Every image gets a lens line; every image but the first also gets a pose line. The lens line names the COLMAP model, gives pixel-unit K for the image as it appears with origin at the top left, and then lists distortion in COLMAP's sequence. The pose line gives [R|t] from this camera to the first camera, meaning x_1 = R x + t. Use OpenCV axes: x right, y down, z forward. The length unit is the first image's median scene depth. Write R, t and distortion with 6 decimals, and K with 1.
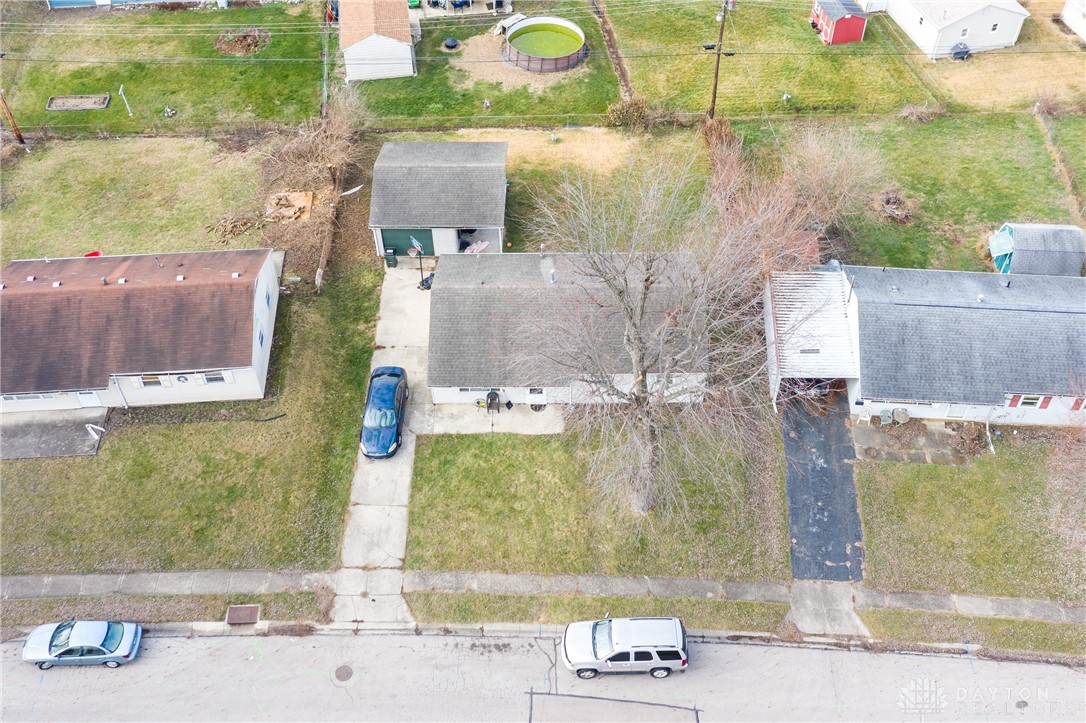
lens RADIAL K [[1067.9, 0, 562.4], [0, 1067.9, 323.6], [0, 0, 1]] dist [-0.014151, 0.016651]
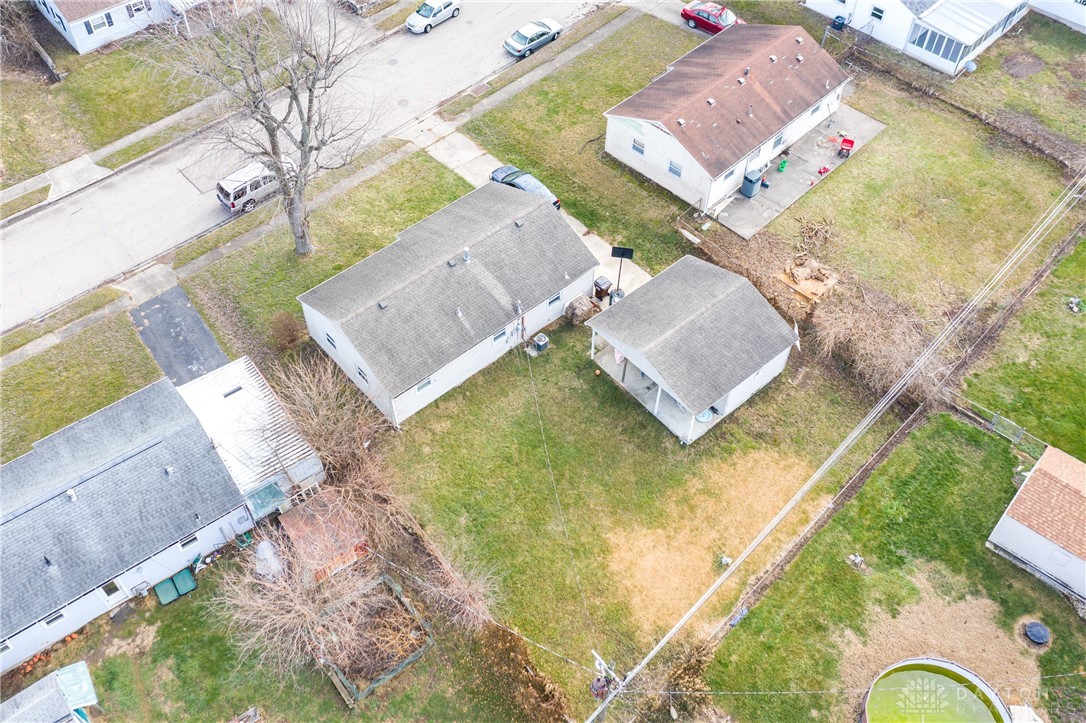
lens RADIAL K [[995.9, 0, 495.7], [0, 995.9, 332.4], [0, 0, 1]] dist [-0.009847, 0.007603]
pose [[-0.773743, 0.494248, -0.396284, 0.400511], [-0.448018, 0.015347, 0.893893, -0.946094], [0.447886, 0.869186, 0.209557, 0.916836]]
